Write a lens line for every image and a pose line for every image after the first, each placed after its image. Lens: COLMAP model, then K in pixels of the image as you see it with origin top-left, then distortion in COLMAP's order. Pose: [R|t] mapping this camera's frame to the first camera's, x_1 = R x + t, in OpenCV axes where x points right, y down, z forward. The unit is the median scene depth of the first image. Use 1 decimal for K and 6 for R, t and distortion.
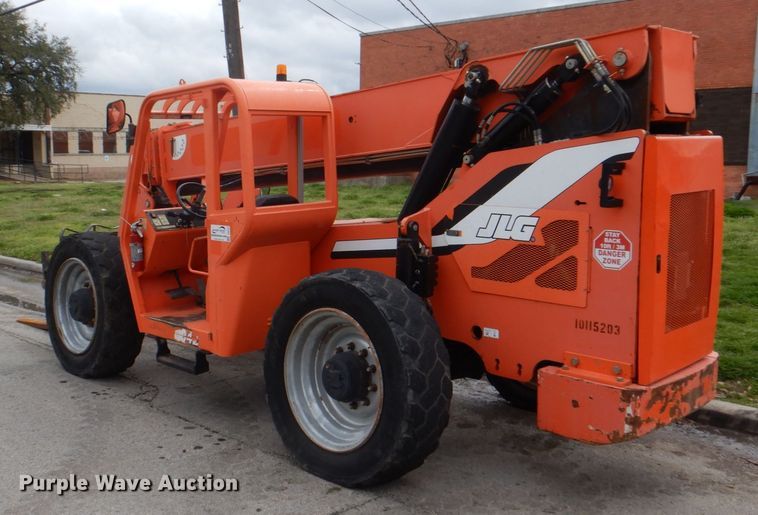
lens RADIAL K [[820.5, 0, 306.5], [0, 820.5, 239.9], [0, 0, 1]] dist [0.006104, -0.009023]
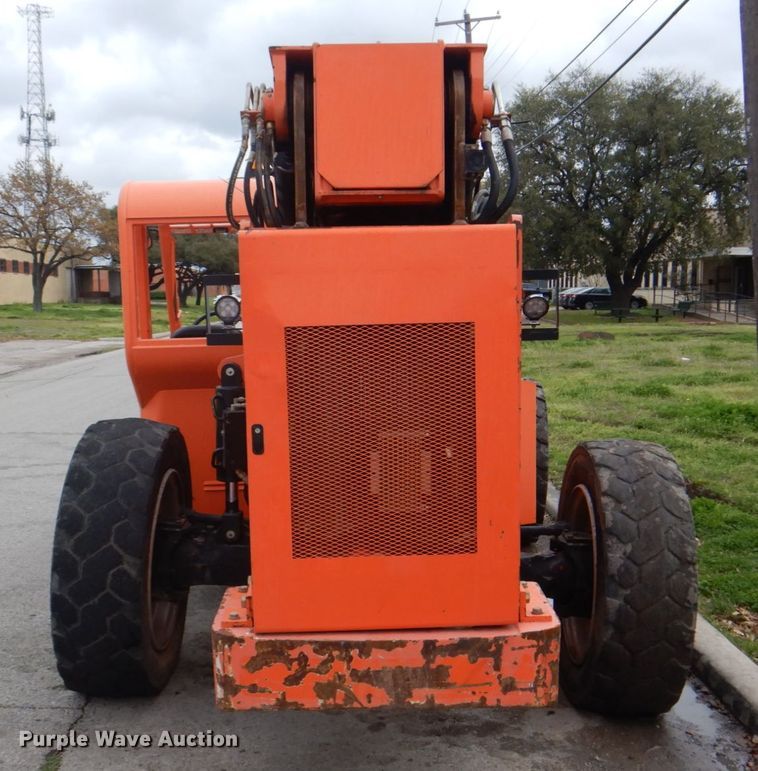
lens RADIAL K [[1067.4, 0, 349.9], [0, 1067.4, 416.4], [0, 0, 1]] dist [-0.040219, 0.051920]
pose [[0.735387, 0.075173, -0.673465, 0.889068], [-0.064498, 0.997081, 0.040867, -0.021639], [0.674571, 0.013384, 0.738088, 0.400786]]
